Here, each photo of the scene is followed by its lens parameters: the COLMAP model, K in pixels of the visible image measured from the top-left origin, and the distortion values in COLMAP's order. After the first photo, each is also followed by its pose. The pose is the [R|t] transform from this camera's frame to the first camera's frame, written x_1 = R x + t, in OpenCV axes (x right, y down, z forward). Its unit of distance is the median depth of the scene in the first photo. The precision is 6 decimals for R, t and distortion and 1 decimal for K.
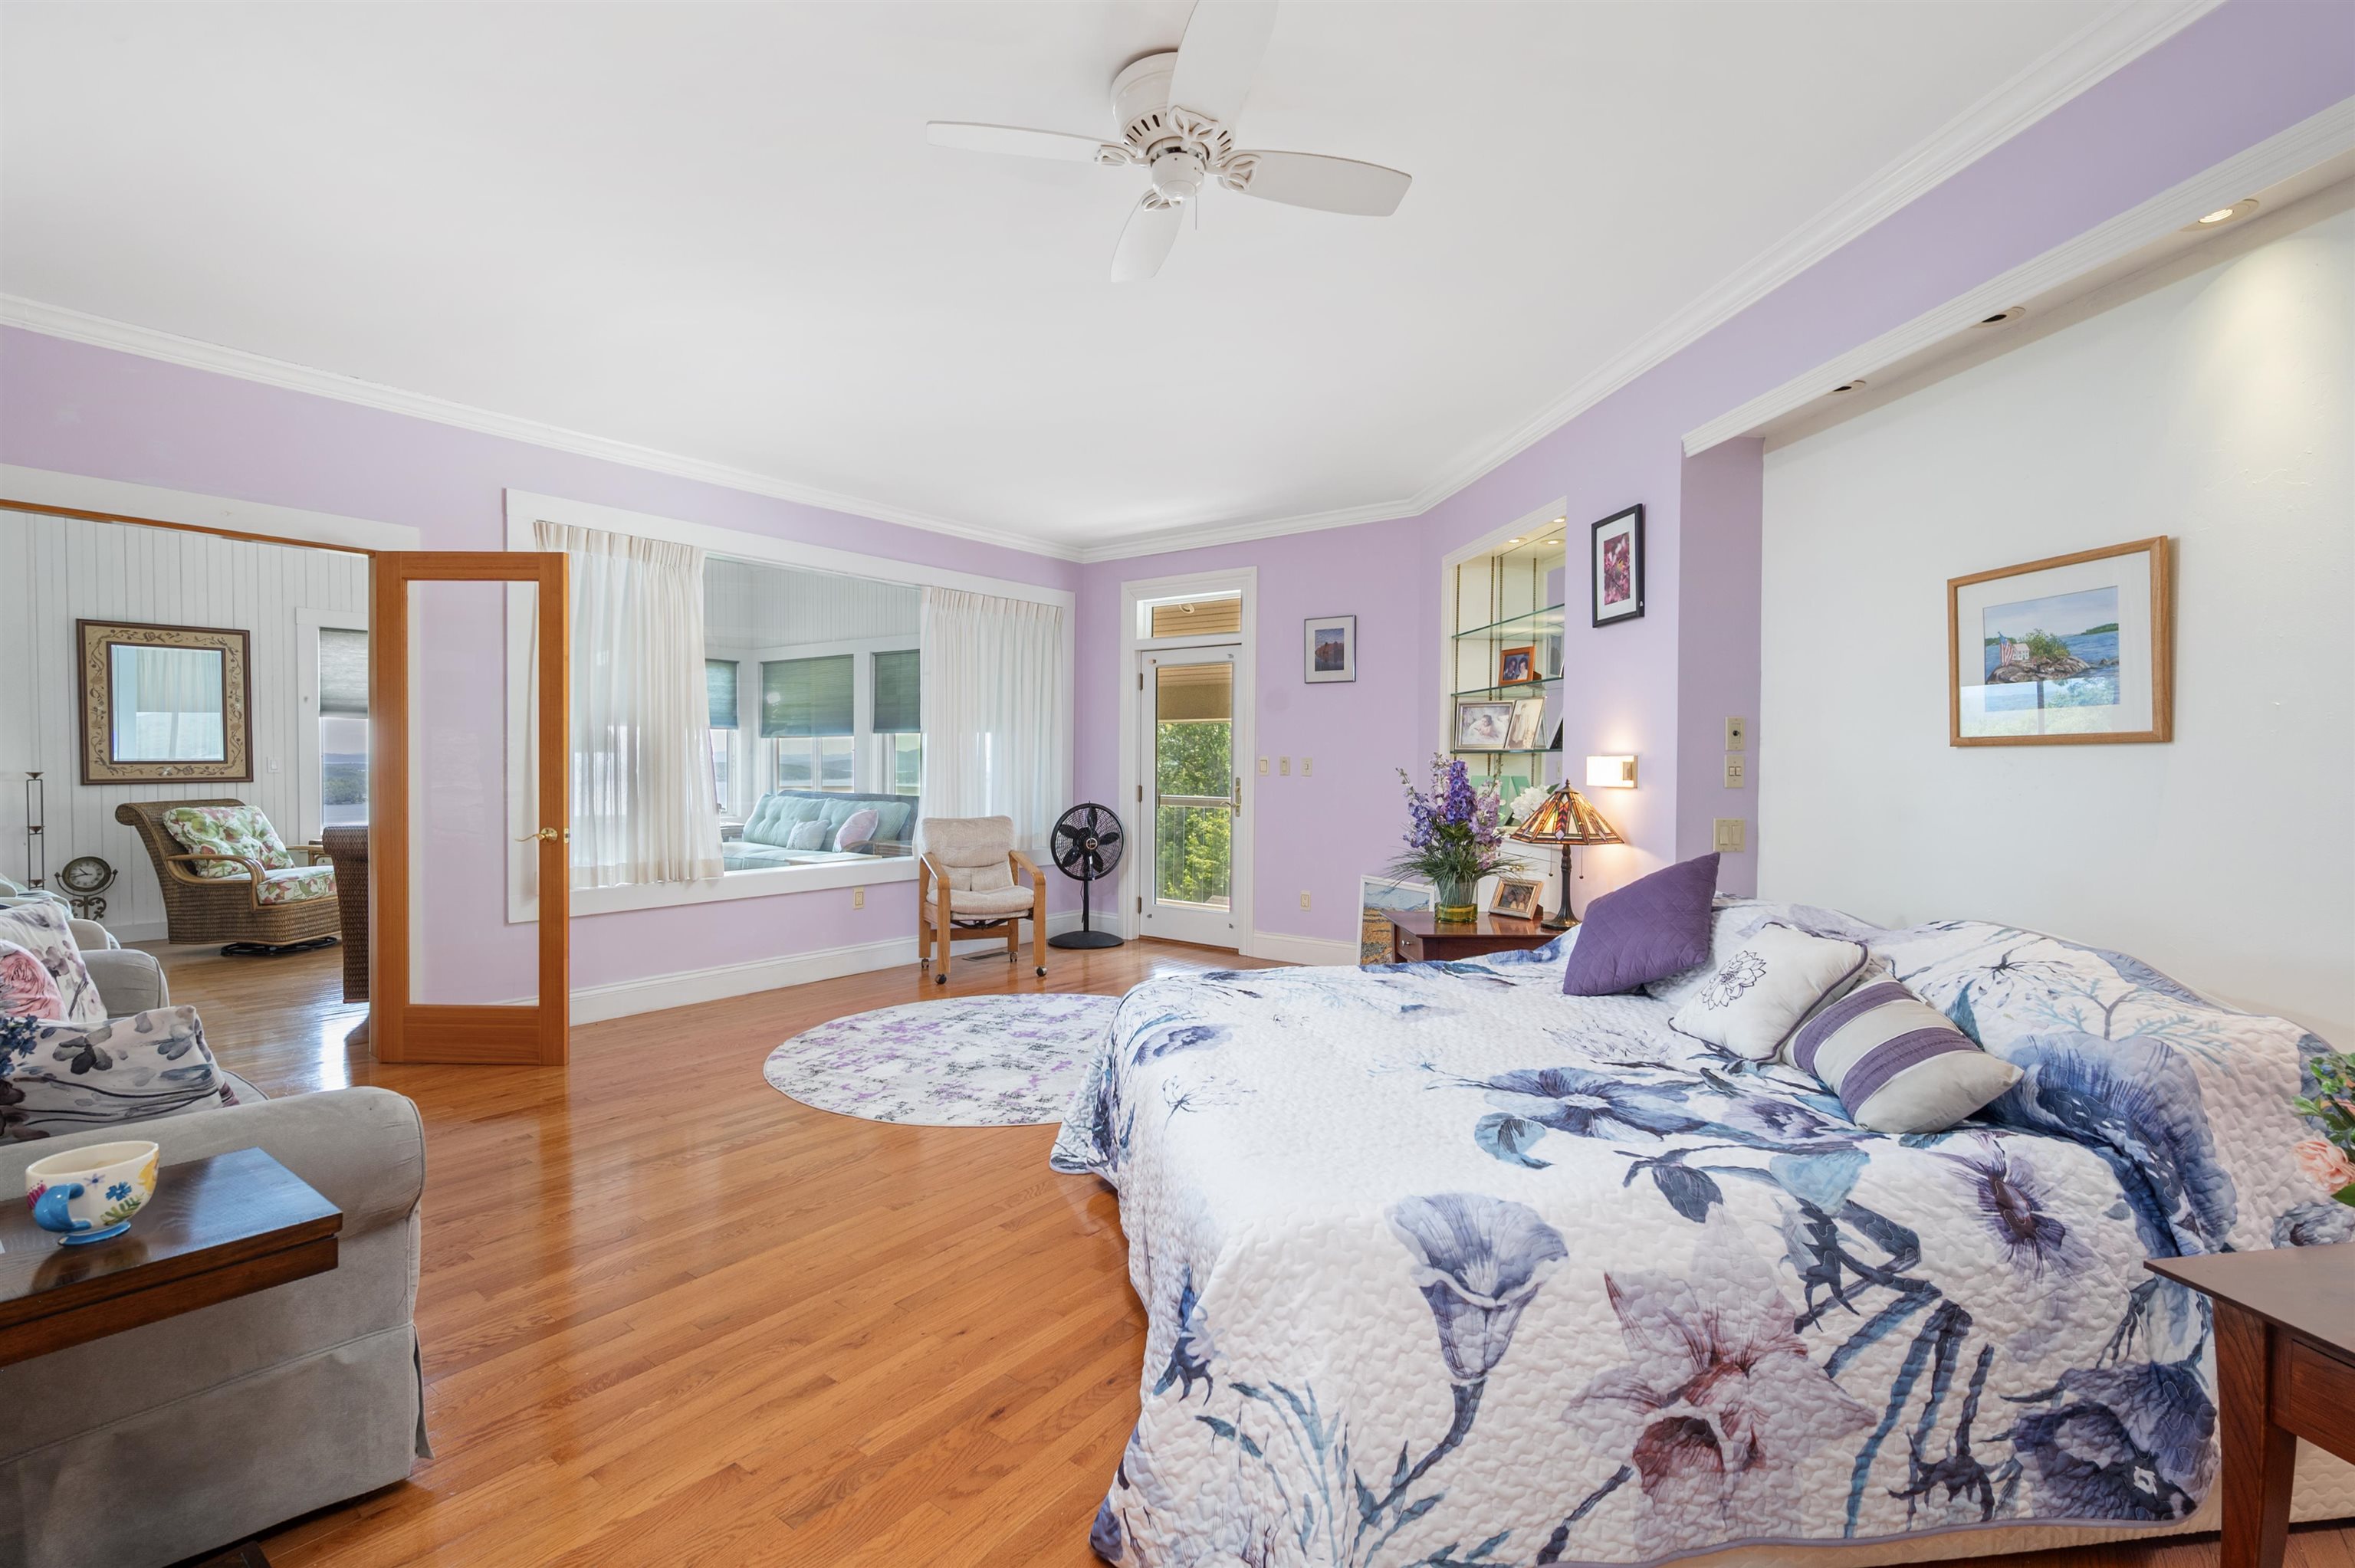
lens RADIAL K [[1074.4, 0, 1187.8], [0, 1074.4, 787.7], [0, 0, 1]] dist [0.001011, 0.000435]
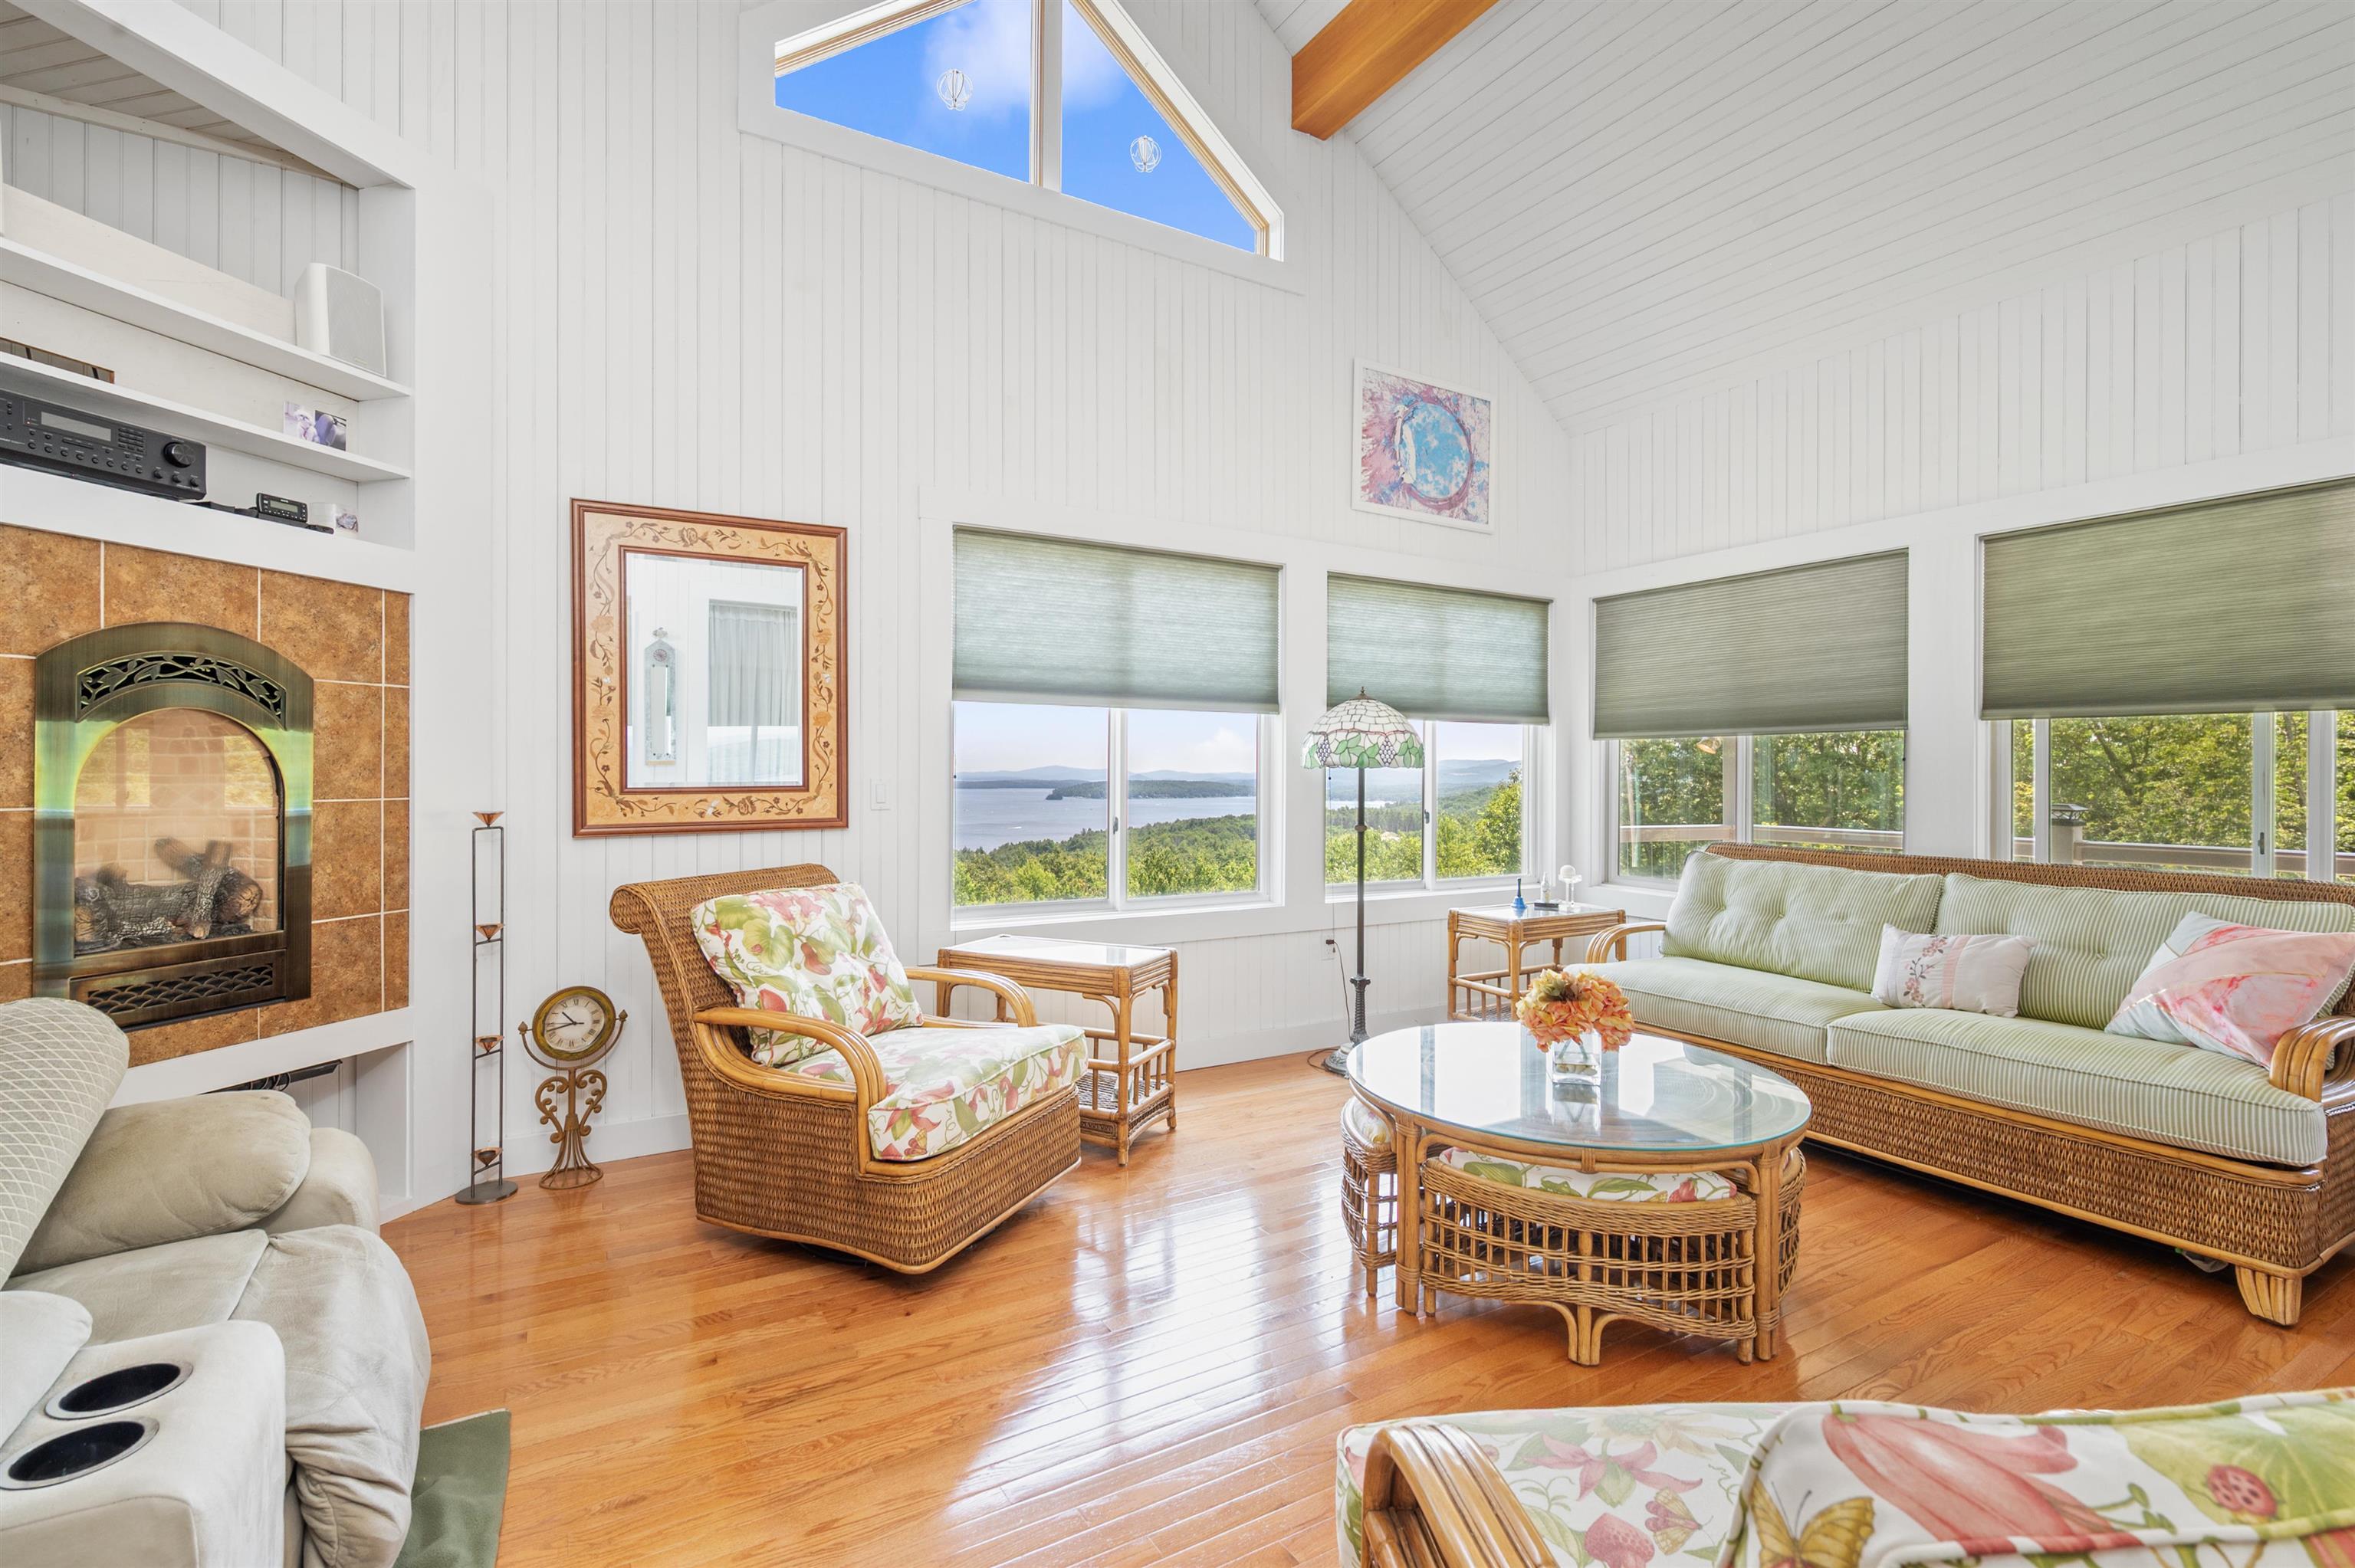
lens RADIAL K [[1074.4, 0, 1189.9], [0, 1074.4, 779.0], [0, 0, 1]] dist [0.001011, 0.000435]
pose [[0.928706, -0.002230, -0.370809, -0.580711], [-0.006946, 0.999702, -0.023409, -0.019237], [0.370751, 0.024316, 0.928414, 0.643530]]
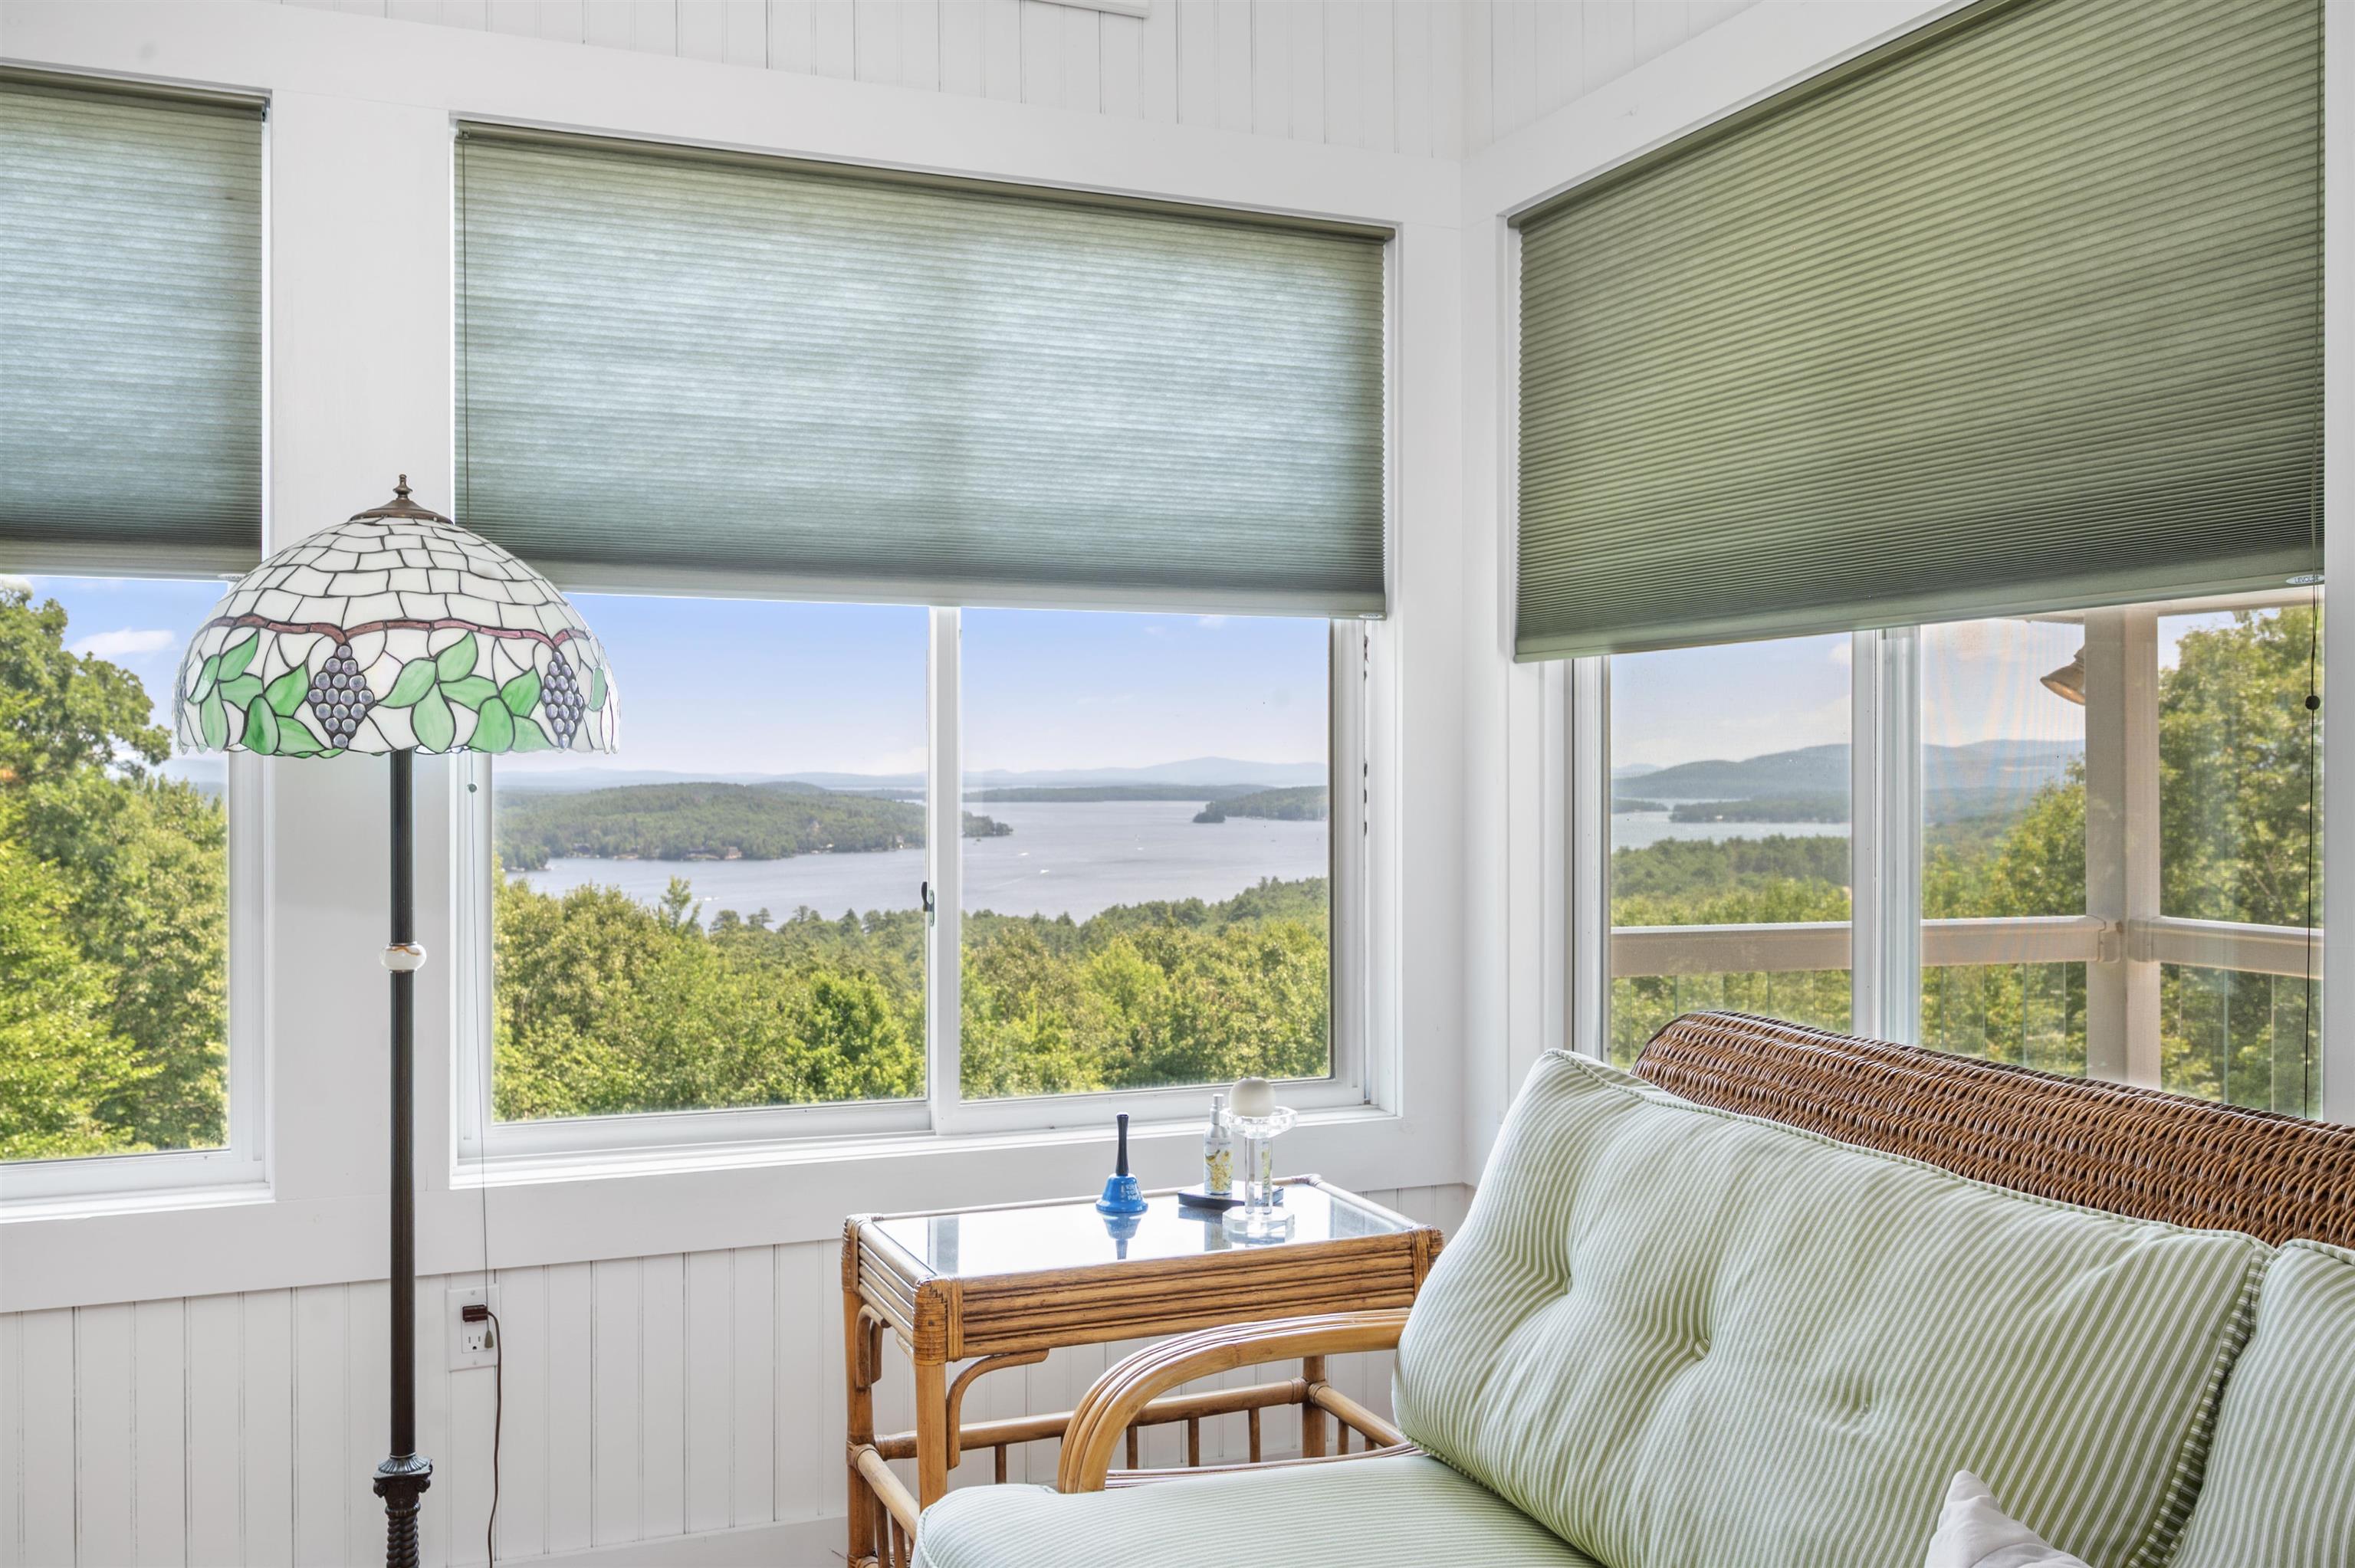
lens RADIAL K [[2099.2, 0, 1167.9], [0, 2099.2, 778.8], [0, 0, 1]] dist [0.005960, -0.004353]
pose [[0.868933, -0.006588, -0.494886, -0.421584], [-0.005858, 0.999704, -0.023593, -0.029292], [0.494895, 0.023400, 0.868638, 1.030988]]
